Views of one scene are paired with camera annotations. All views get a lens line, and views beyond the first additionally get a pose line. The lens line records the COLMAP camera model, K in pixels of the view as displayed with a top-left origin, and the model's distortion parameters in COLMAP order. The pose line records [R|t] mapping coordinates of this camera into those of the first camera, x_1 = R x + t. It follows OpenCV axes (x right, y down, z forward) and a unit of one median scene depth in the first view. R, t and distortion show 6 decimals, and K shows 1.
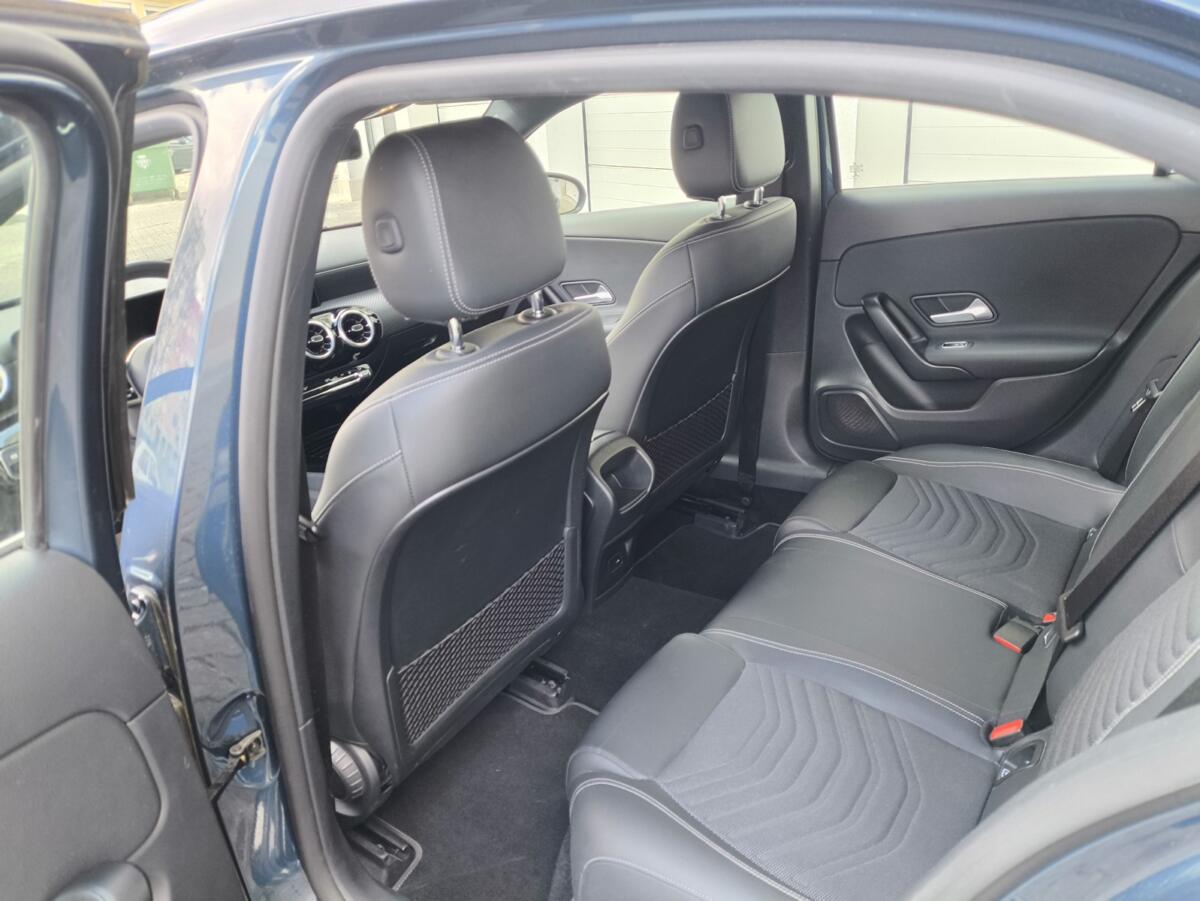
lens RADIAL K [[885.9, 0, 611.5], [0, 885.9, 455.5], [0, 0, 1]] dist [0.076344, -0.141326]
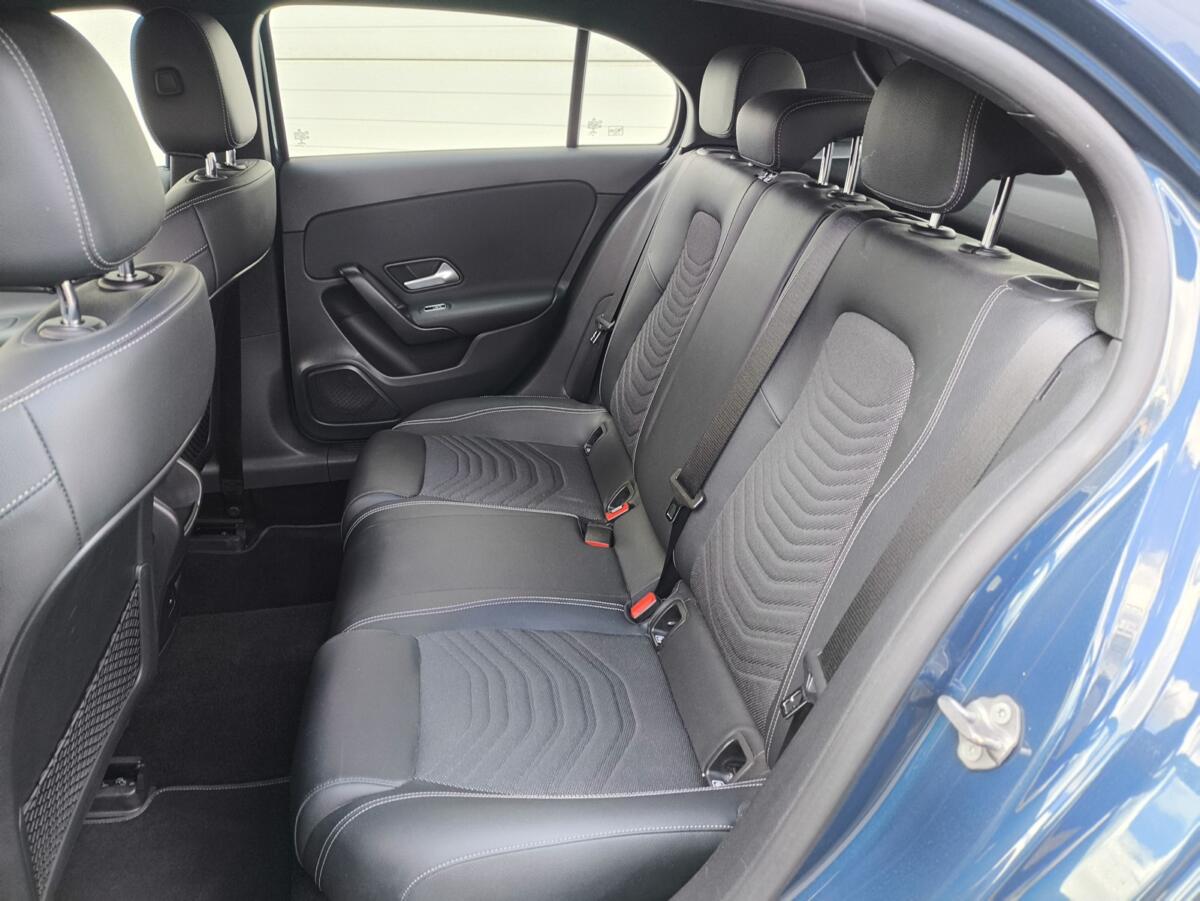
lens RADIAL K [[885.9, 0, 611.5], [0, 885.9, 455.5], [0, 0, 1]] dist [0.076344, -0.141326]
pose [[0.690340, -0.202585, 0.694543, -0.246187], [0.211815, 0.974526, 0.073718, 0.013973], [-0.691784, 0.096224, 0.715664, 0.122268]]
